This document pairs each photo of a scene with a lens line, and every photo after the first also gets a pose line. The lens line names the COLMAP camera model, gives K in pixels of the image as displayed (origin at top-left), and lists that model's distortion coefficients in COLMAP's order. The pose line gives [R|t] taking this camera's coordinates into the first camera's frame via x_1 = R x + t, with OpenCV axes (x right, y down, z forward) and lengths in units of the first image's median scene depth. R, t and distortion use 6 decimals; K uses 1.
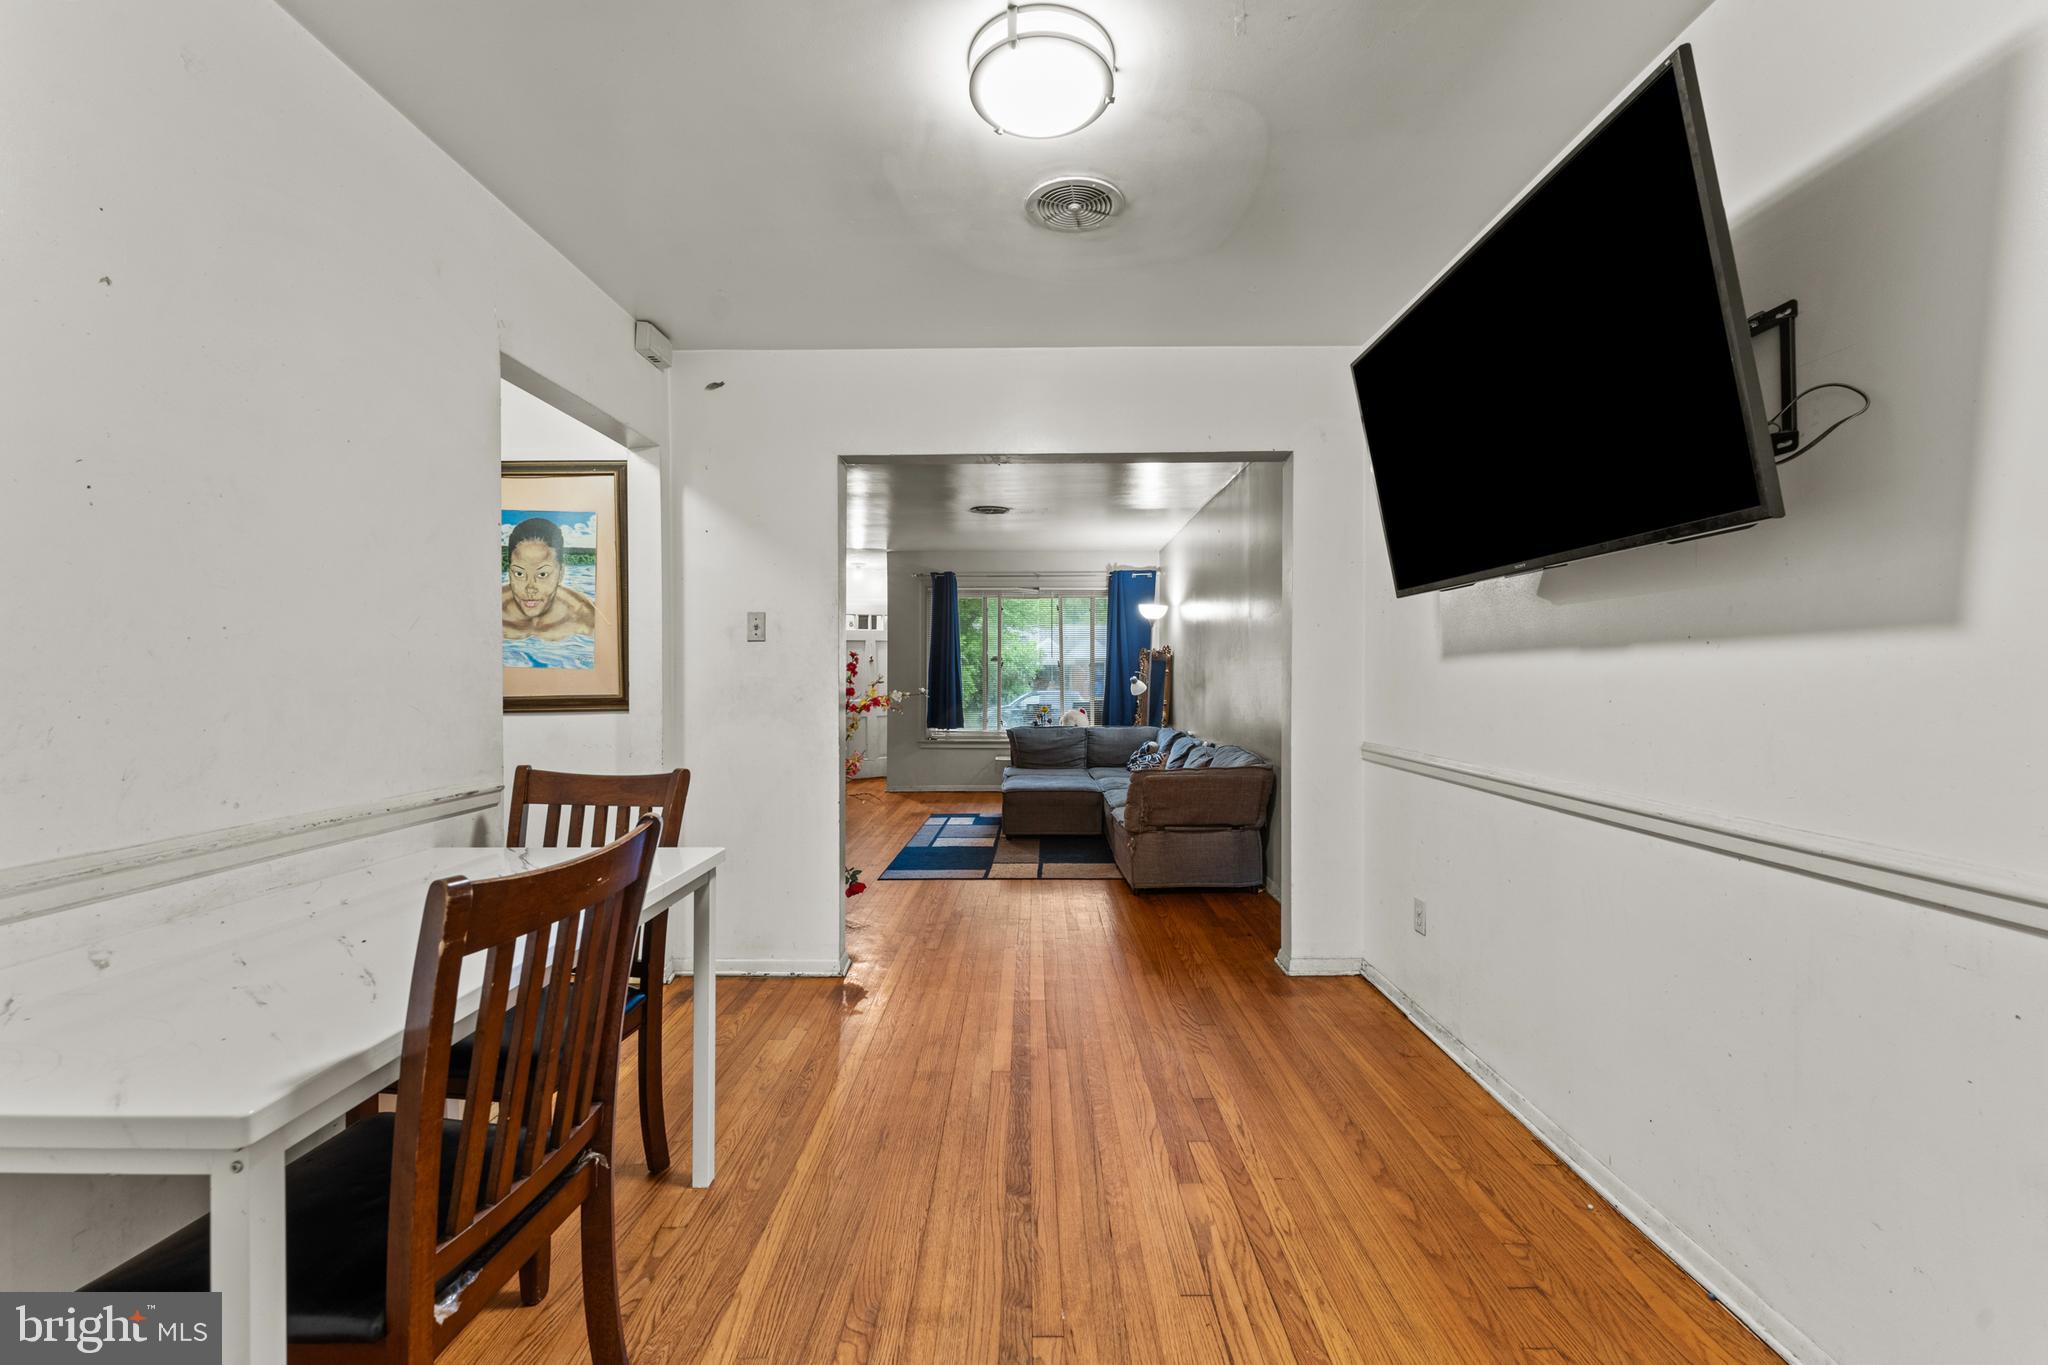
lens RADIAL K [[822.4, 0, 1024.6], [0, 822.4, 678.5], [0, 0, 1]] dist [-0.000682, 0.000082]
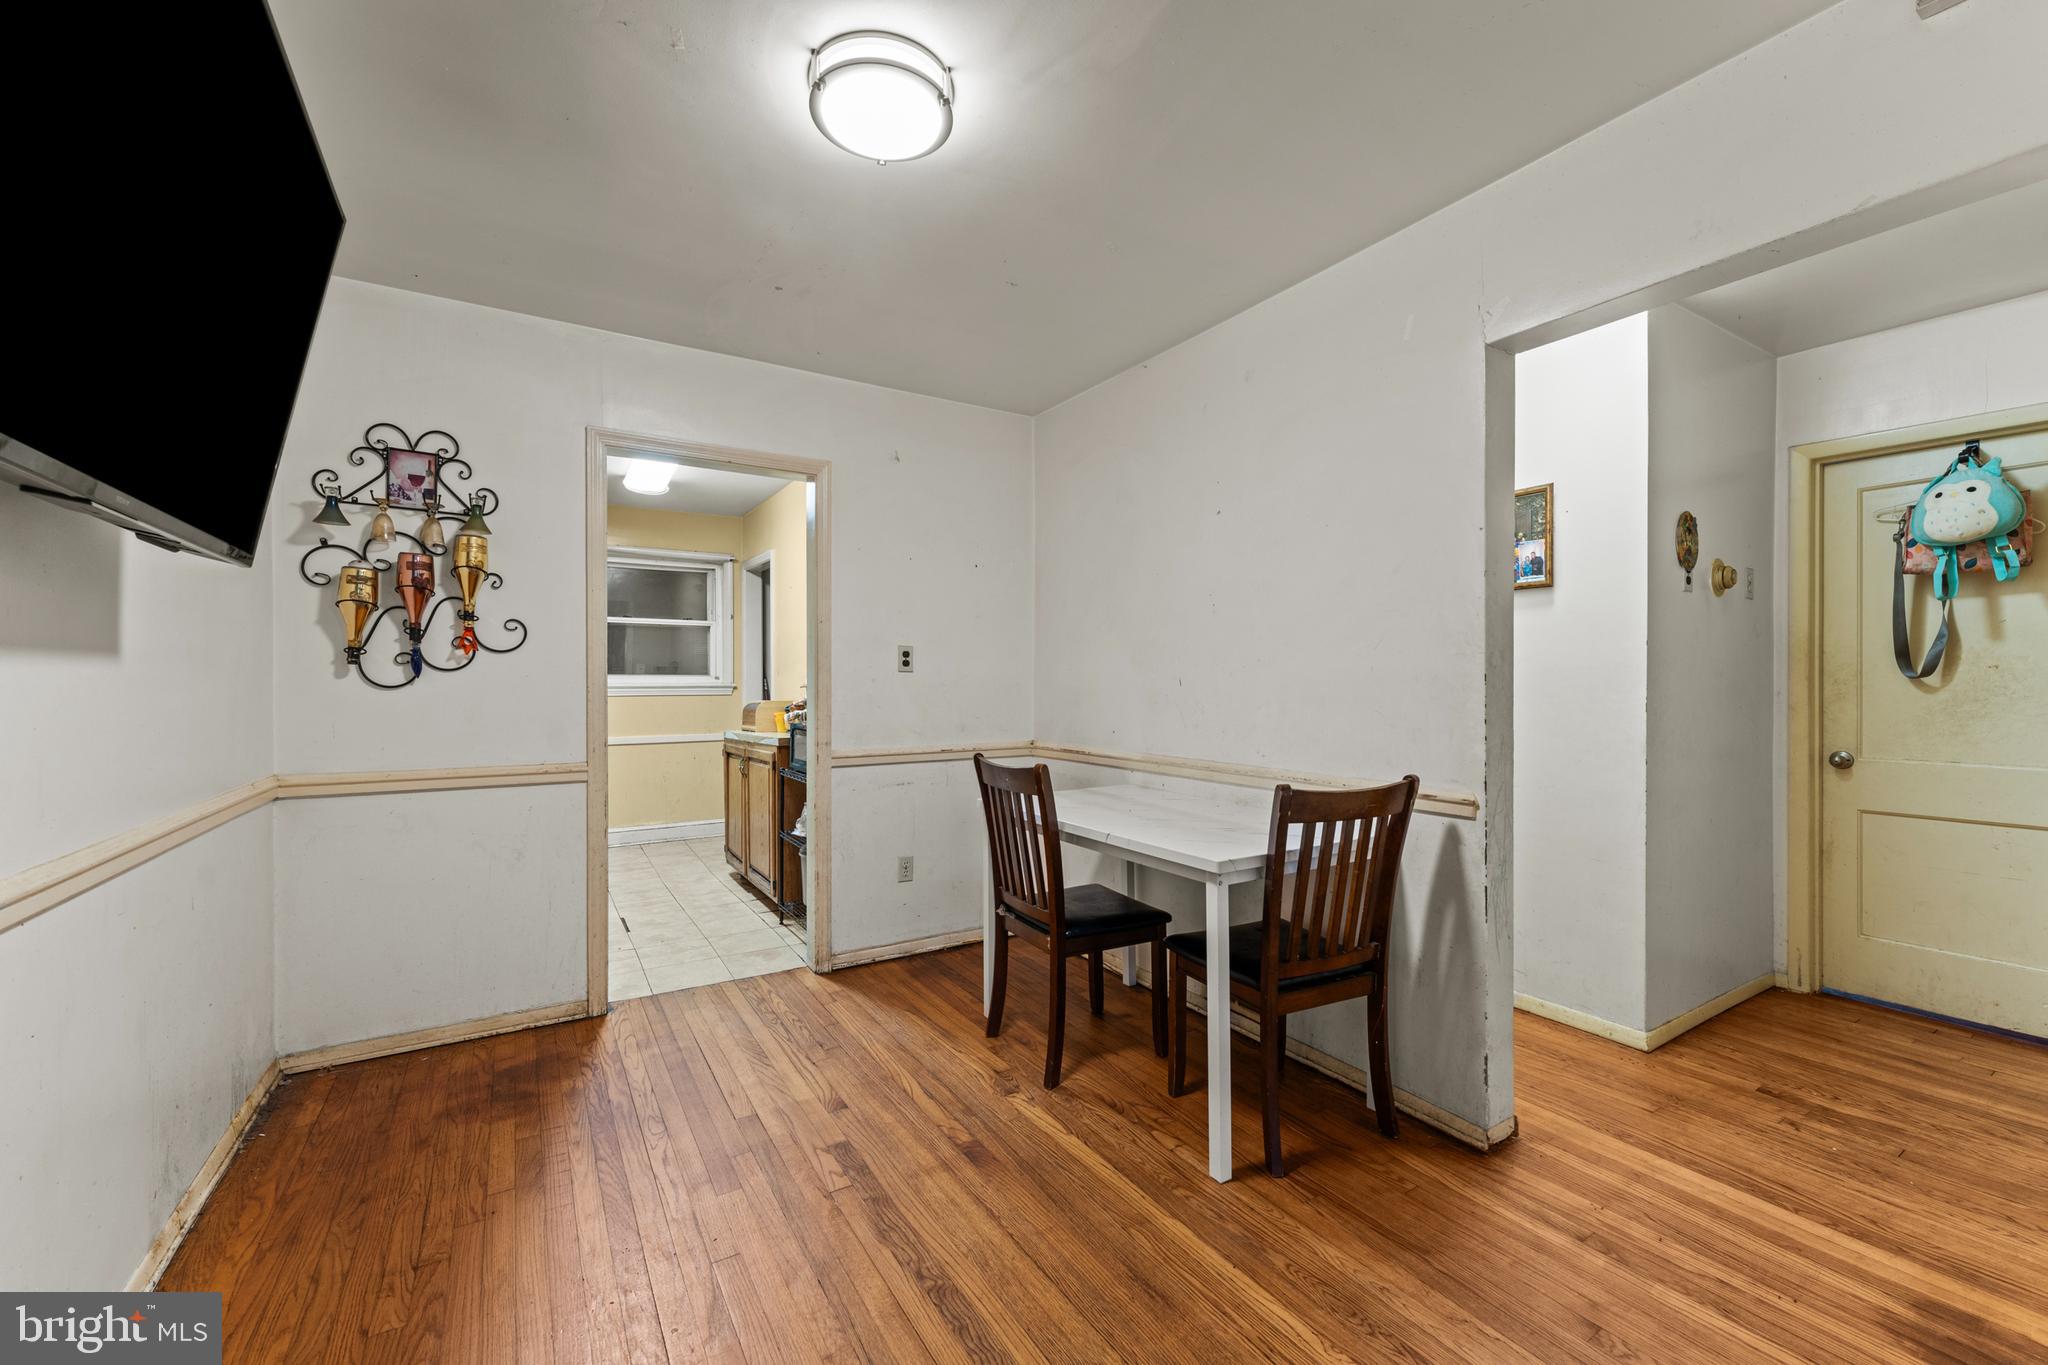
lens RADIAL K [[822.4, 0, 1020.6], [0, 822.4, 683.2], [0, 0, 1]] dist [-0.000682, 0.000082]
pose [[-0.846187, 0.001817, -0.532882, 0.363188], [-0.001826, 0.999978, 0.006310, -0.014991], [0.532882, 0.006312, -0.846166, 1.690978]]
